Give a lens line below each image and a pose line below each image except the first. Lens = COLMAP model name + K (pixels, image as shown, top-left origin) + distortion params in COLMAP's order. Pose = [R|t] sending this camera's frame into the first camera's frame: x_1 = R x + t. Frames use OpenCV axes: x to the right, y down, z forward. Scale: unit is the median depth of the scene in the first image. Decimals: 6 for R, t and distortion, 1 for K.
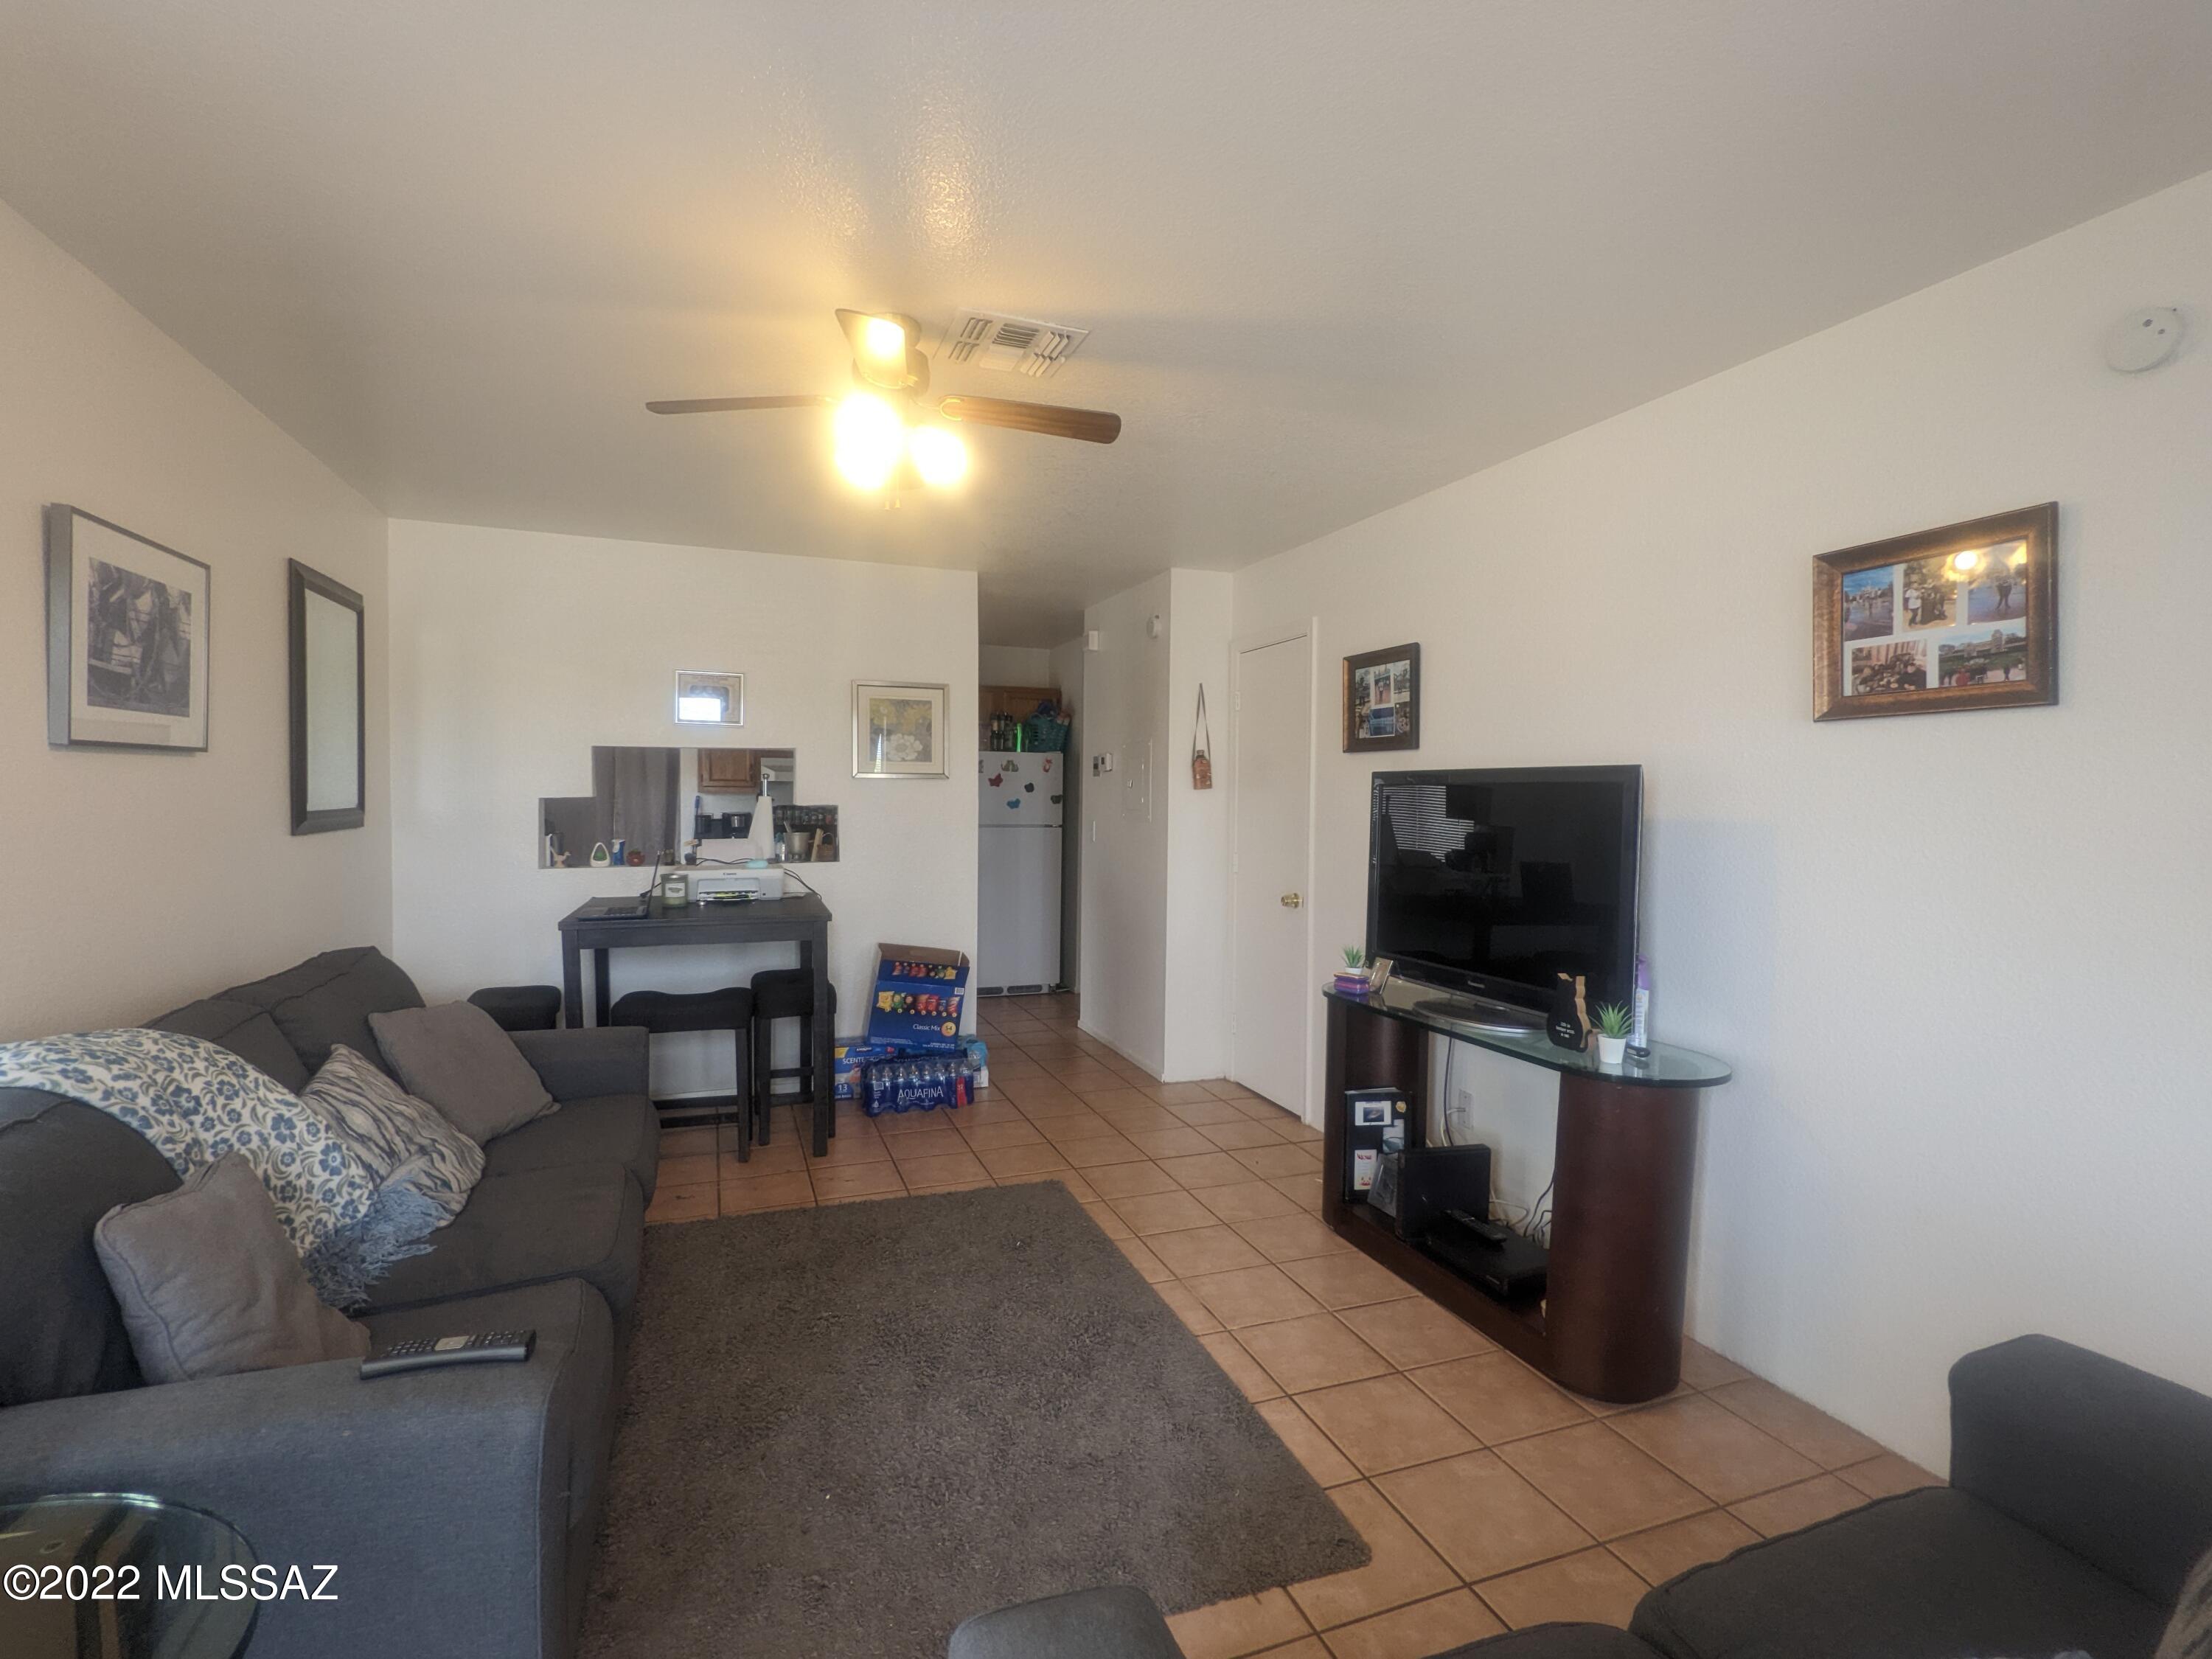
lens RADIAL K [[1048.7, 0, 1106.4], [0, 1048.7, 821.6], [0, 0, 1]] dist [-0.003986, 0.003090]
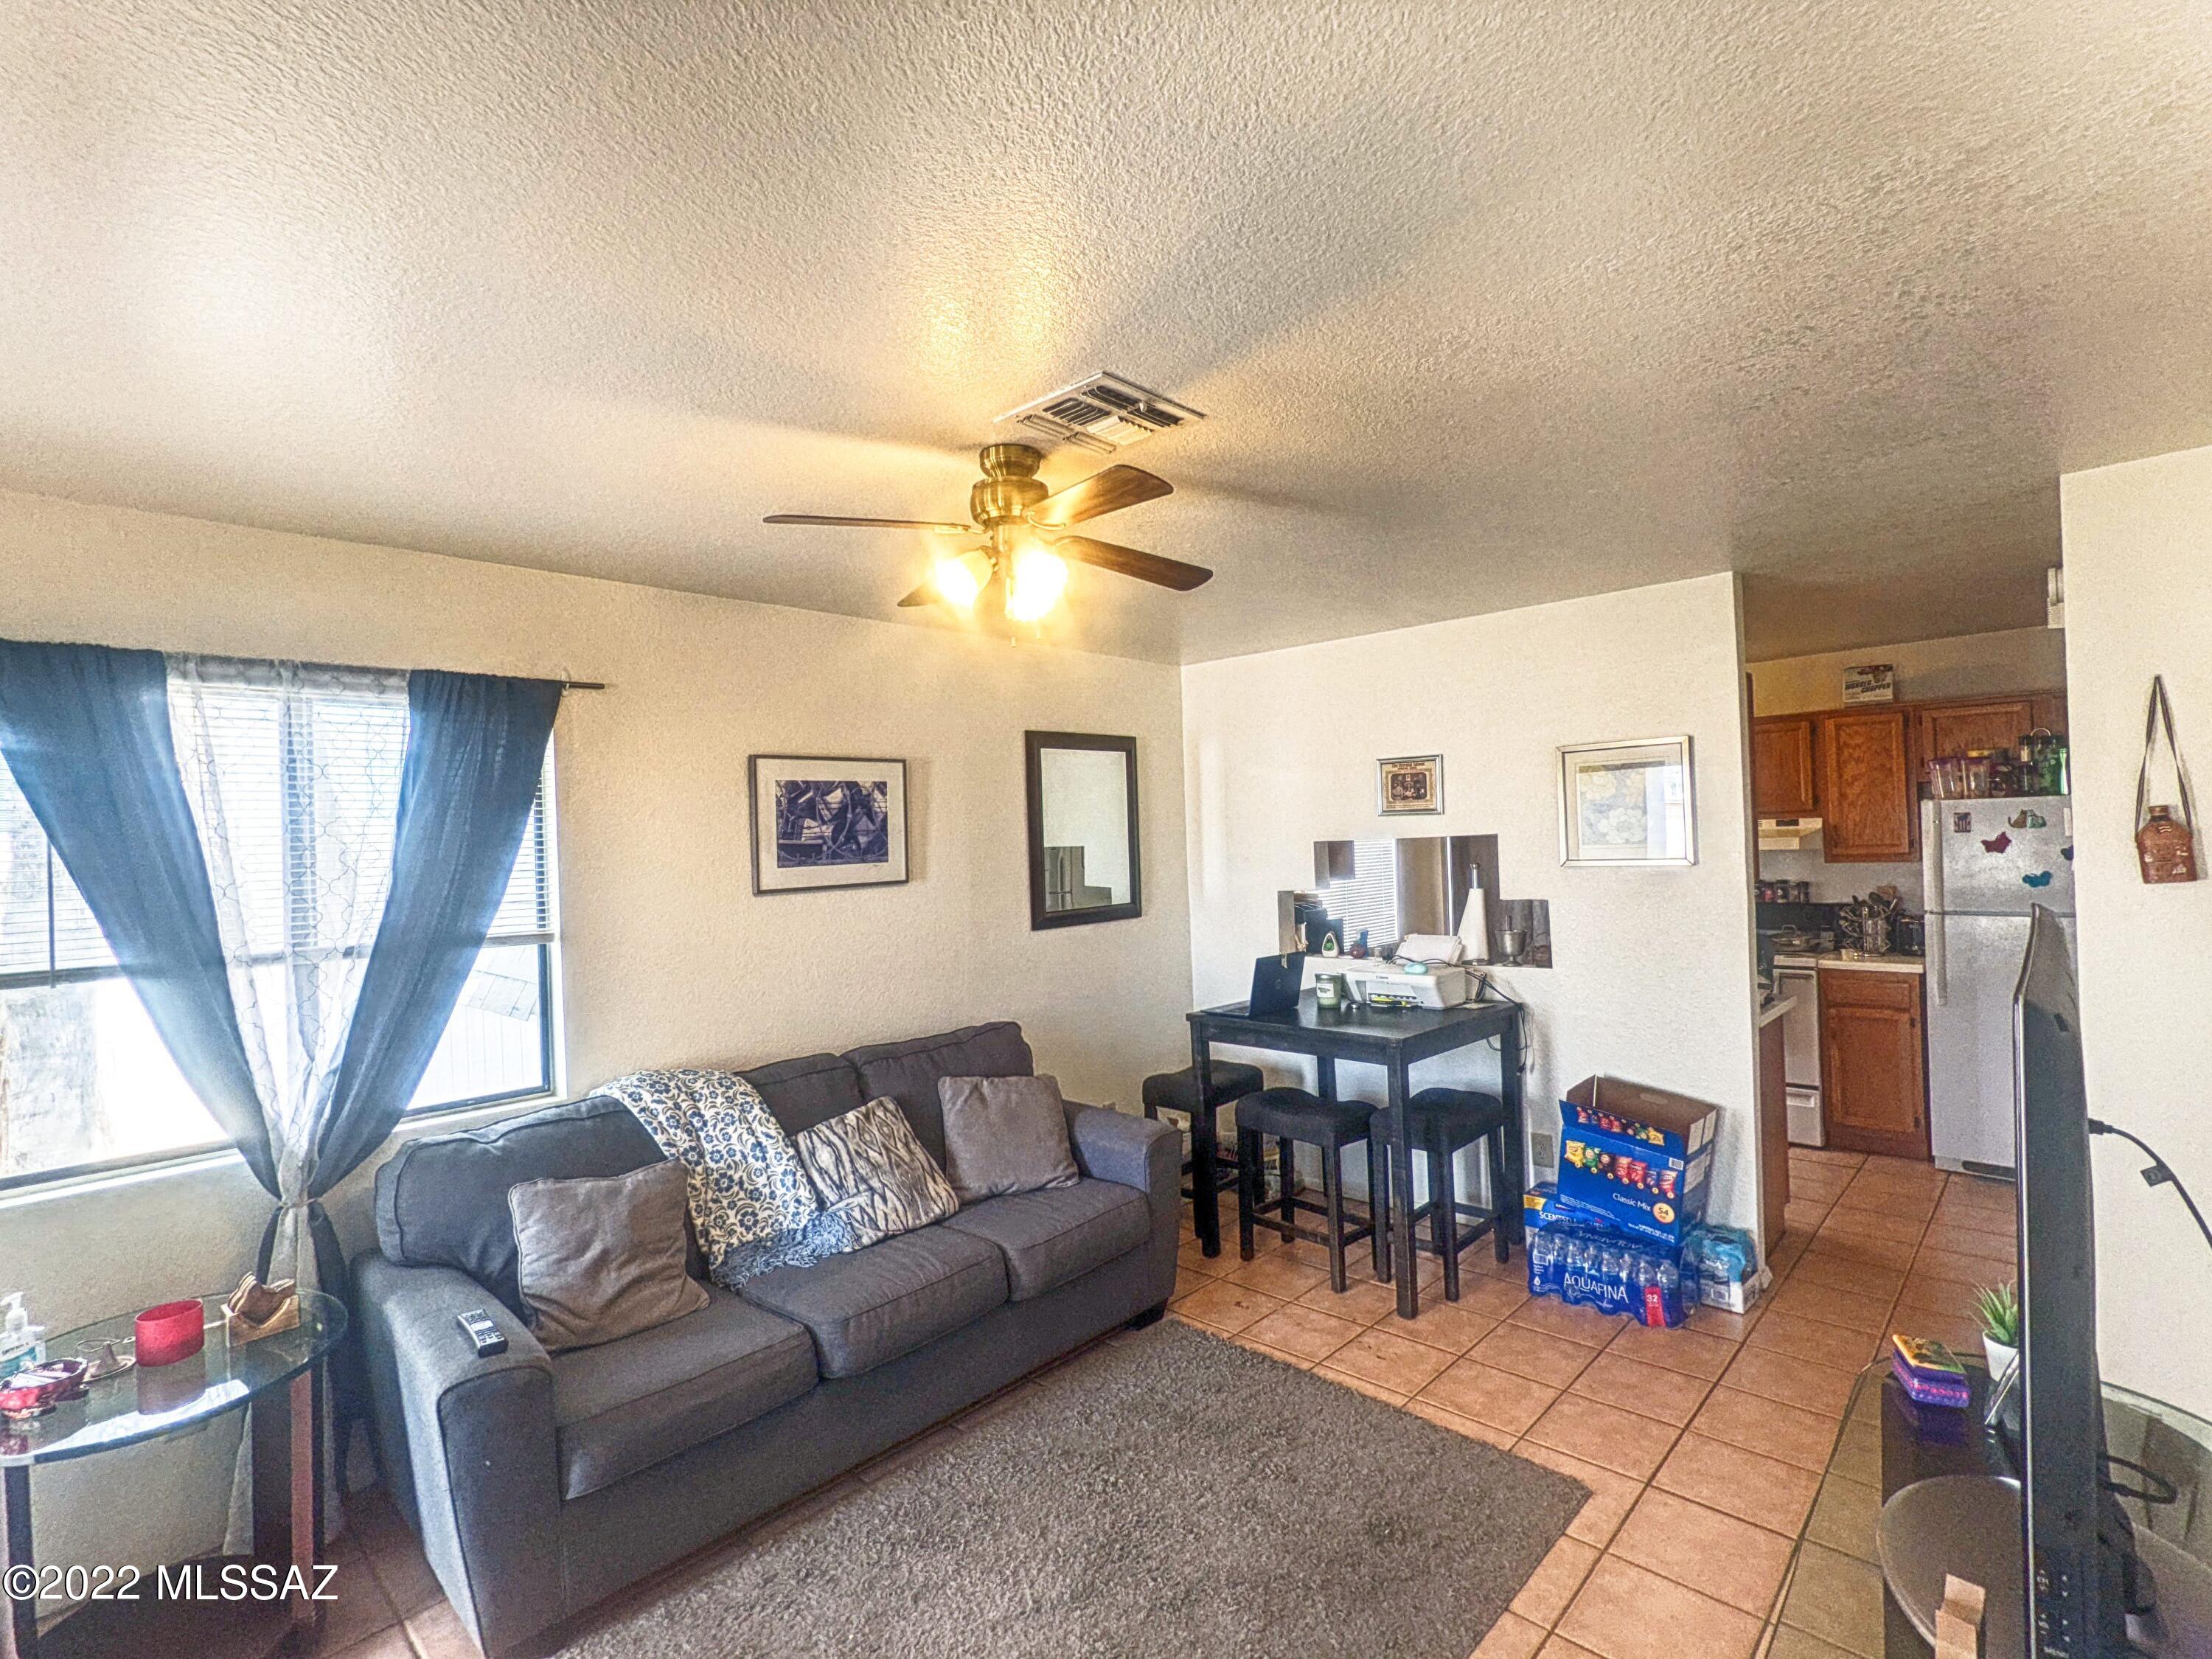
lens RADIAL K [[1048.7, 0, 1105.8], [0, 1048.7, 831.9], [0, 0, 1]] dist [-0.003986, 0.003090]
pose [[0.435604, -0.033548, -0.899513, 0.650001], [0.013465, 0.999436, -0.030754, -0.093469], [0.900038, 0.001284, 0.435810, 0.627416]]
